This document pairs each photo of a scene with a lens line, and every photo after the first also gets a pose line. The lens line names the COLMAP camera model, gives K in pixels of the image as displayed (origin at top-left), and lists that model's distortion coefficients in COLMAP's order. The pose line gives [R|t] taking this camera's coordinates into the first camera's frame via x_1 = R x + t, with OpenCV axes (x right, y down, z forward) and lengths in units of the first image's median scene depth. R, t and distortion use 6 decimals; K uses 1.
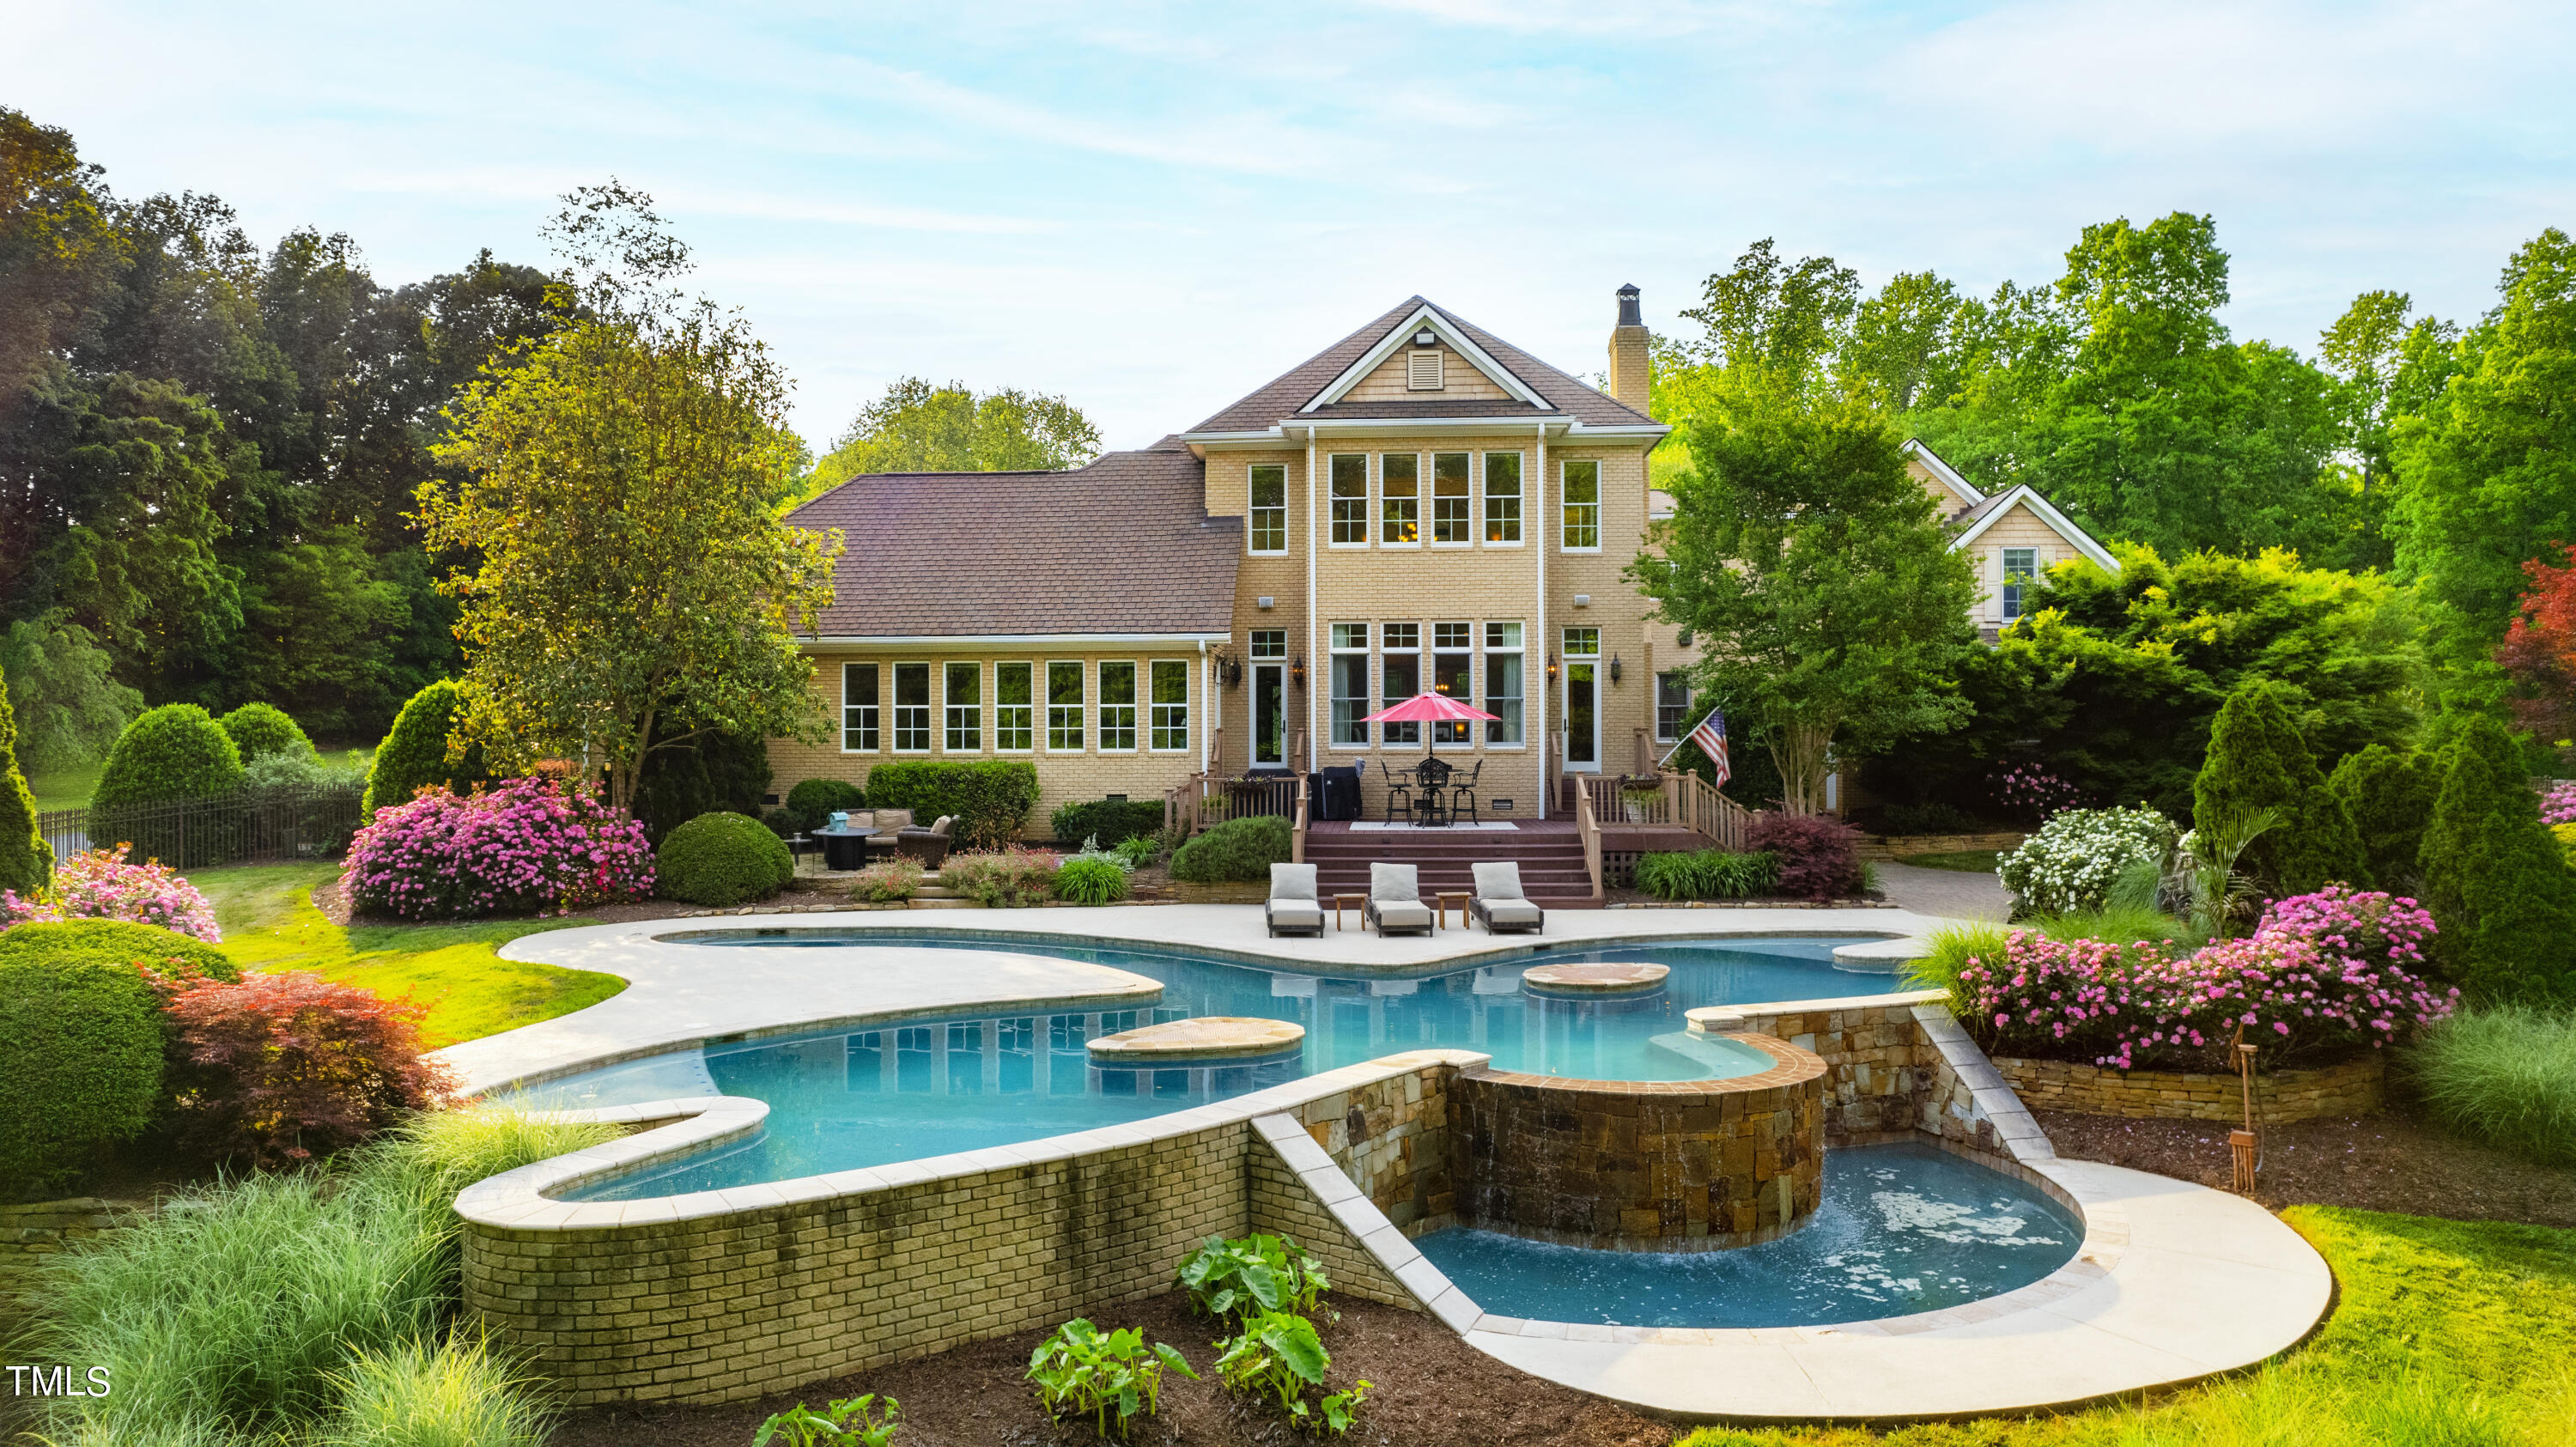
lens RADIAL K [[1678.7, 0, 1288.0], [0, 1678.7, 723.5], [0, 0, 1]] dist [-0.061873, -0.004088]
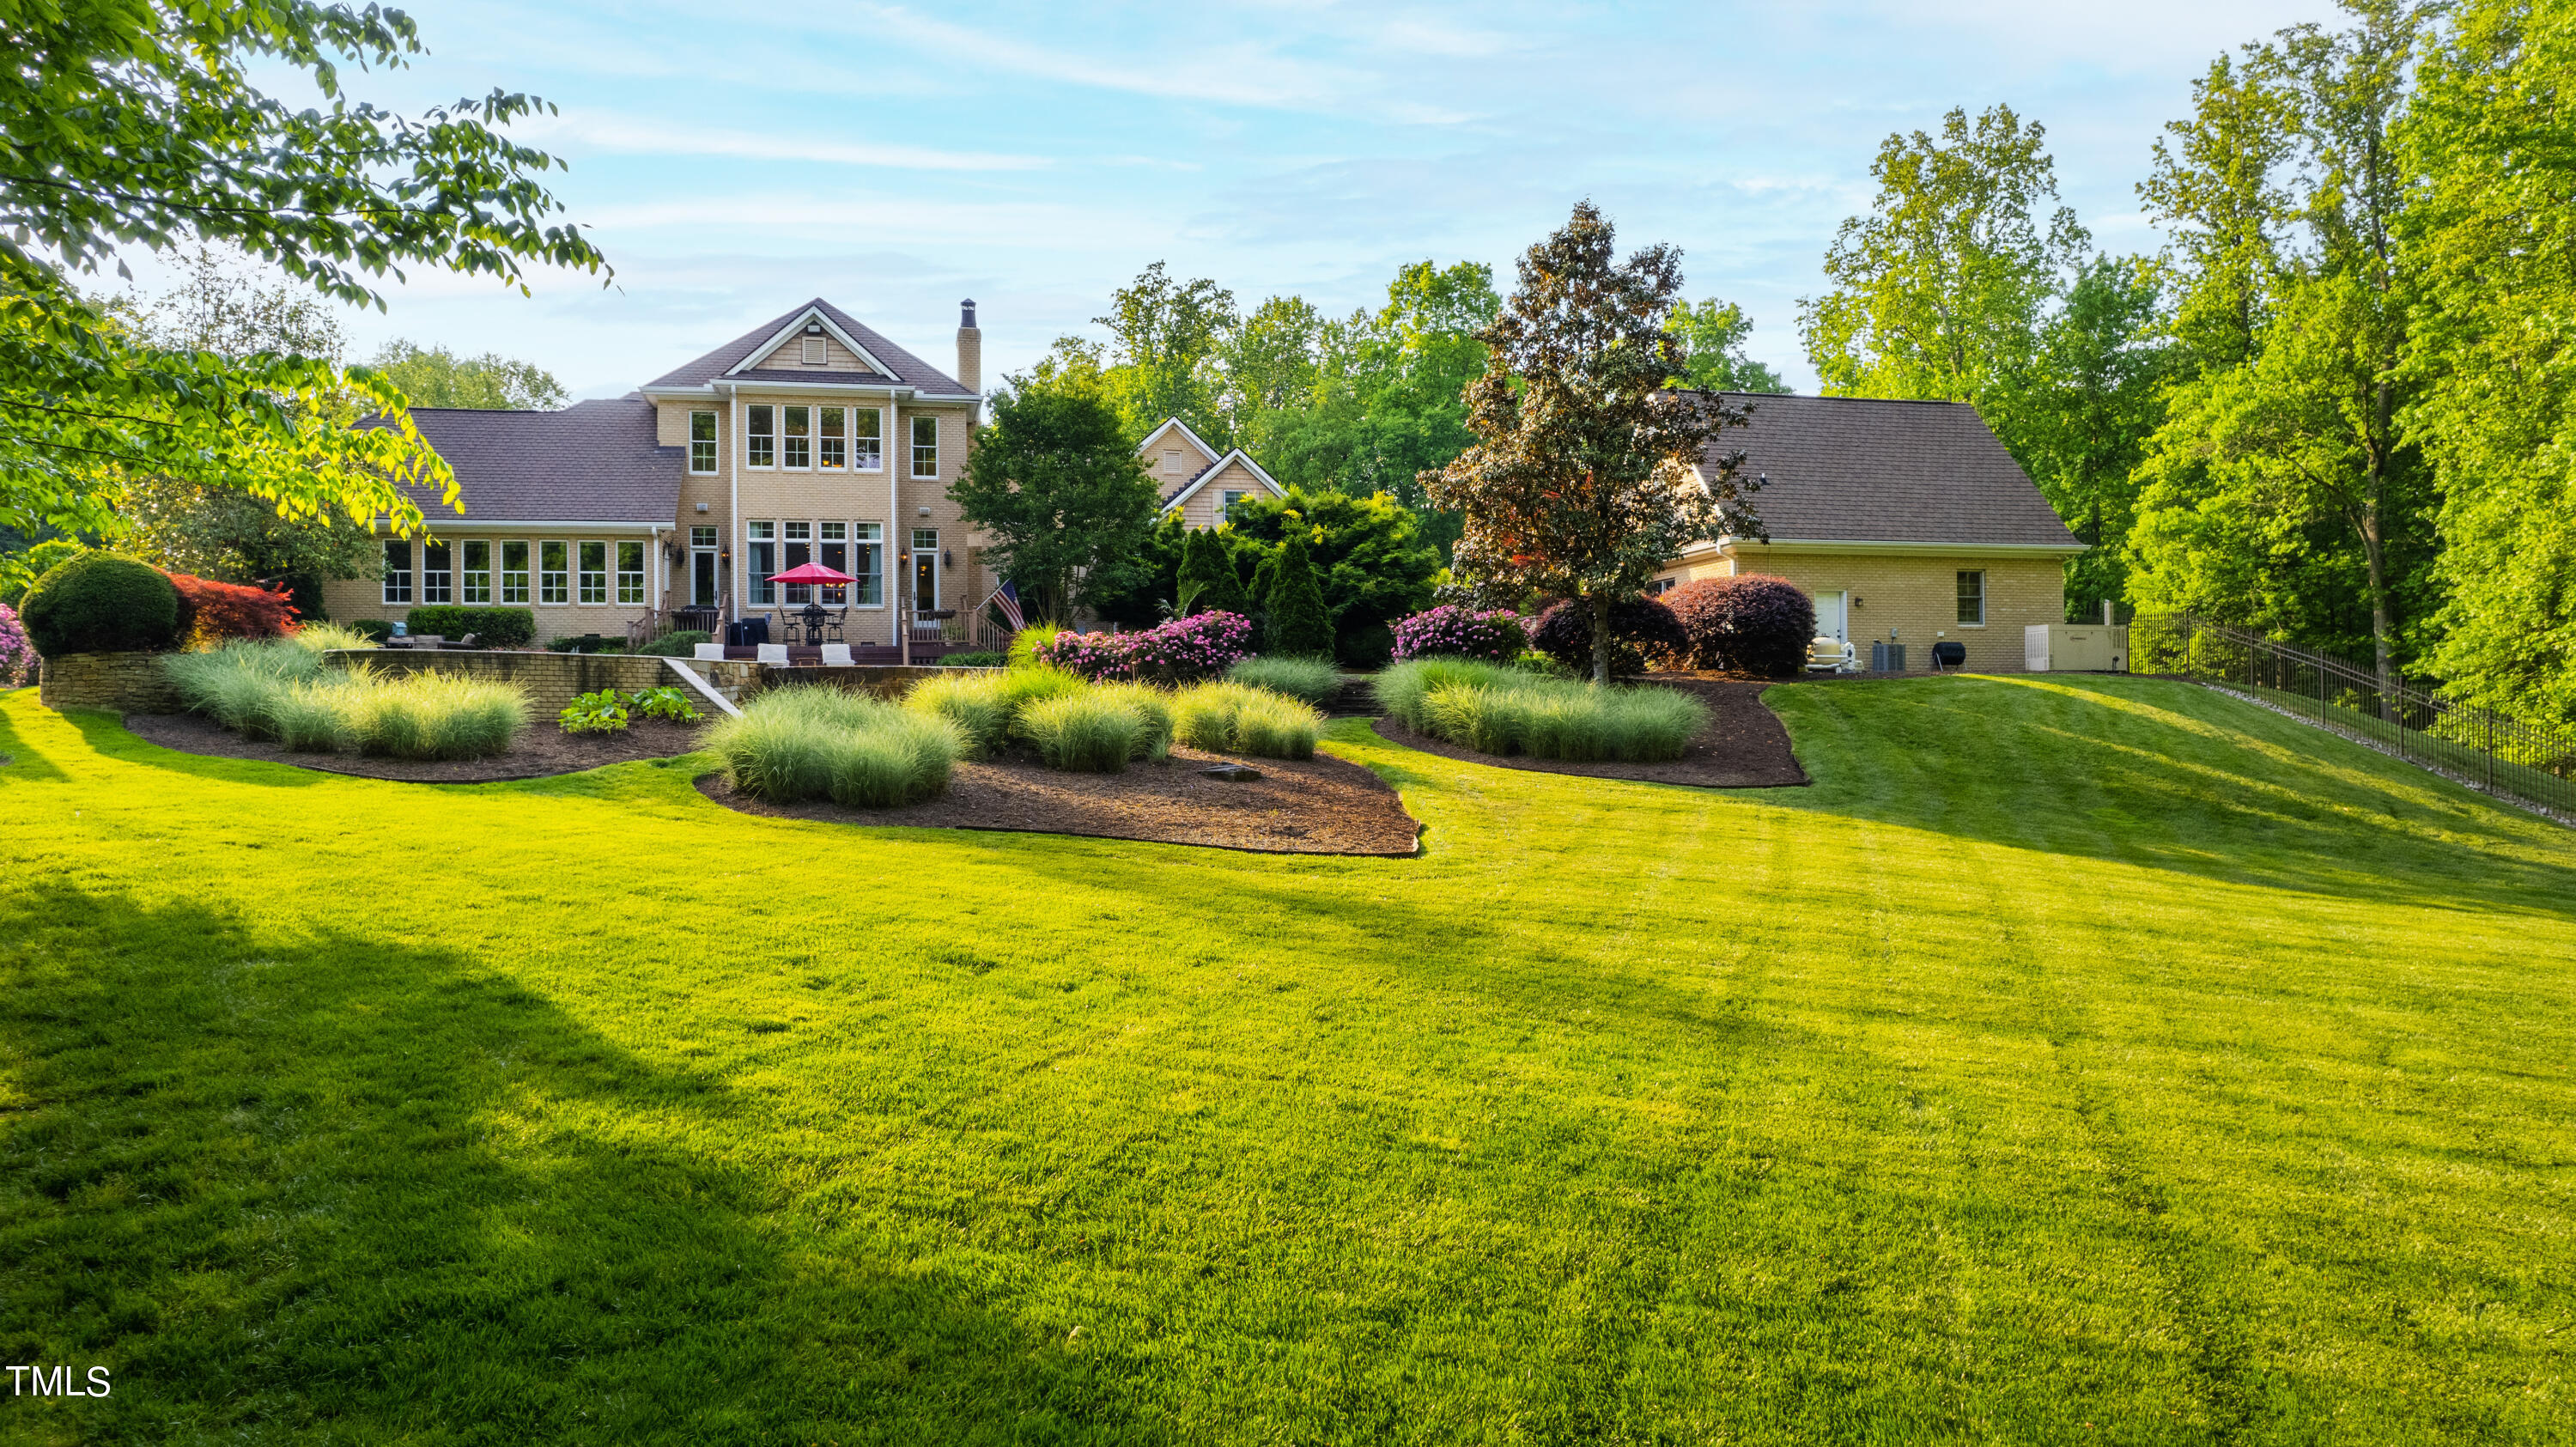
lens RADIAL K [[1663.8, 0, 1272.6], [0, 1663.8, 727.5], [0, 0, 1]] dist [-0.047072, -0.001443]
pose [[0.956894, -0.006363, 0.290369, 0.043318], [0.004616, 0.999967, 0.006702, 0.112175], [-0.290402, -0.005073, 0.956891, -0.508304]]
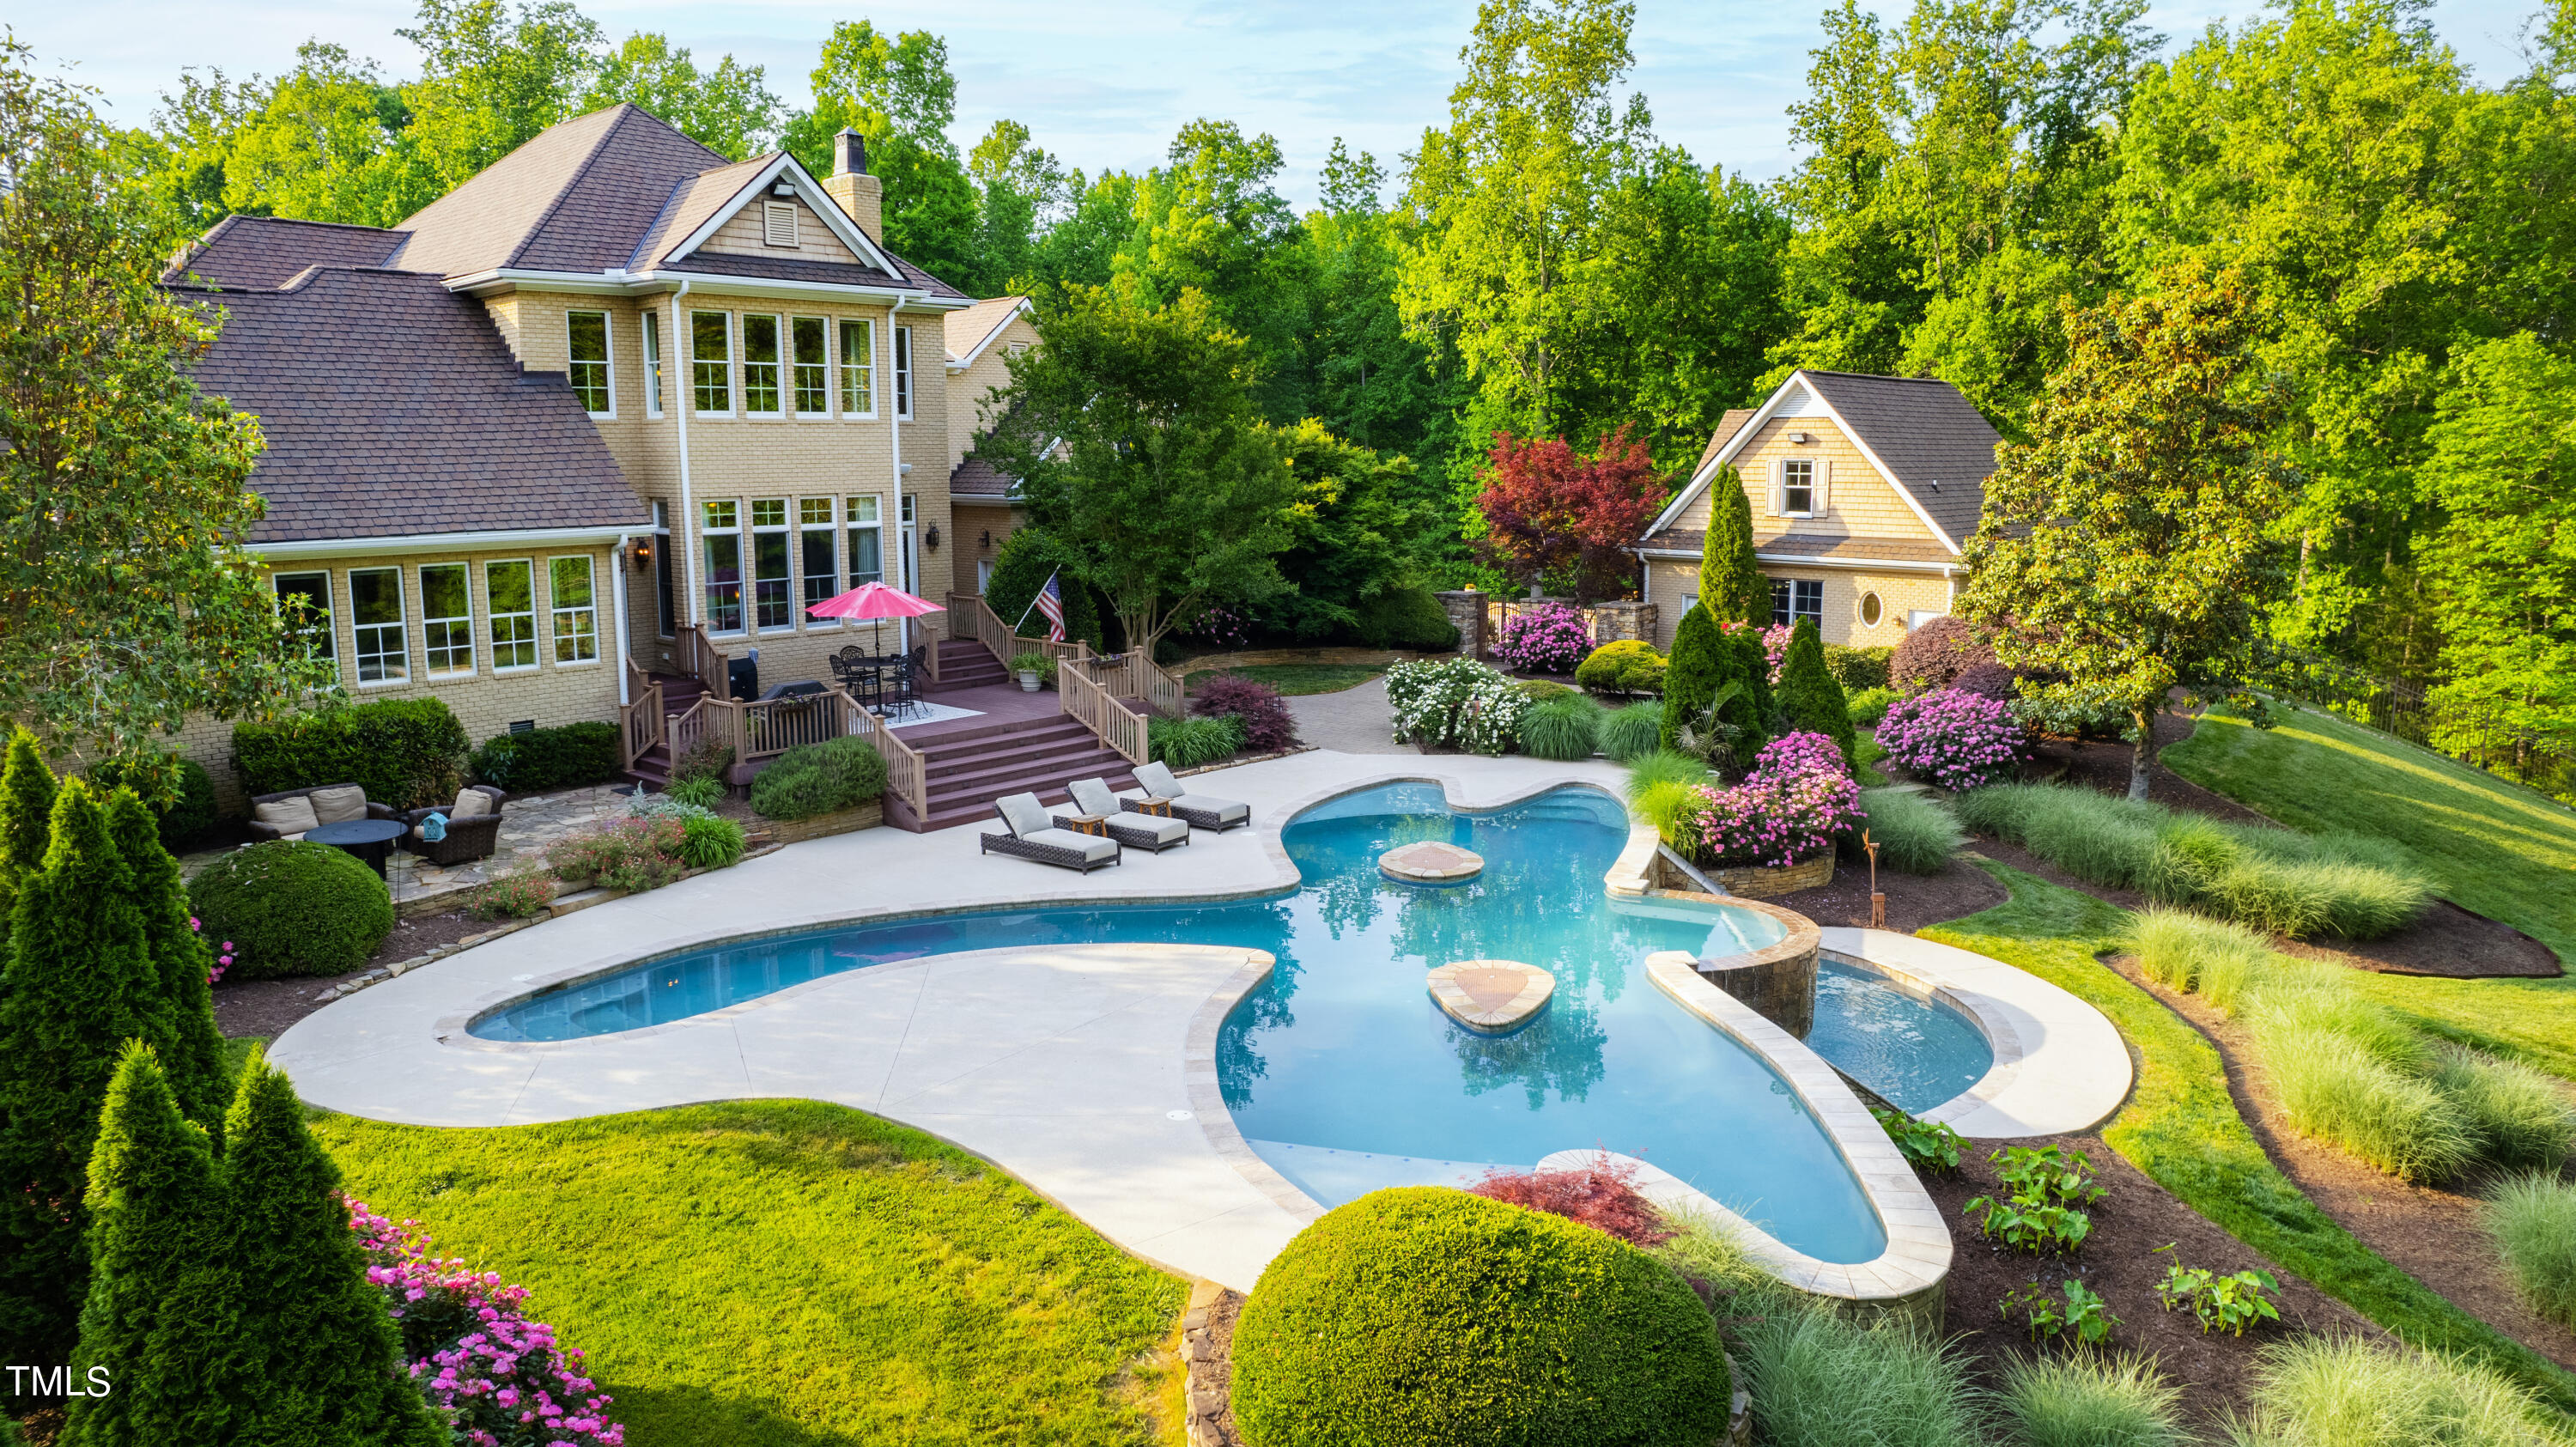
lens RADIAL K [[1654.8, 0, 1276.3], [0, 1654.8, 737.2], [0, 0, 1]] dist [-0.035402, 0.003462]
pose [[0.621186, -0.135245, 0.771905, -0.486132], [-0.005131, 0.984272, 0.176583, -0.093220], [-0.783646, -0.113652, 0.610722, 0.196389]]
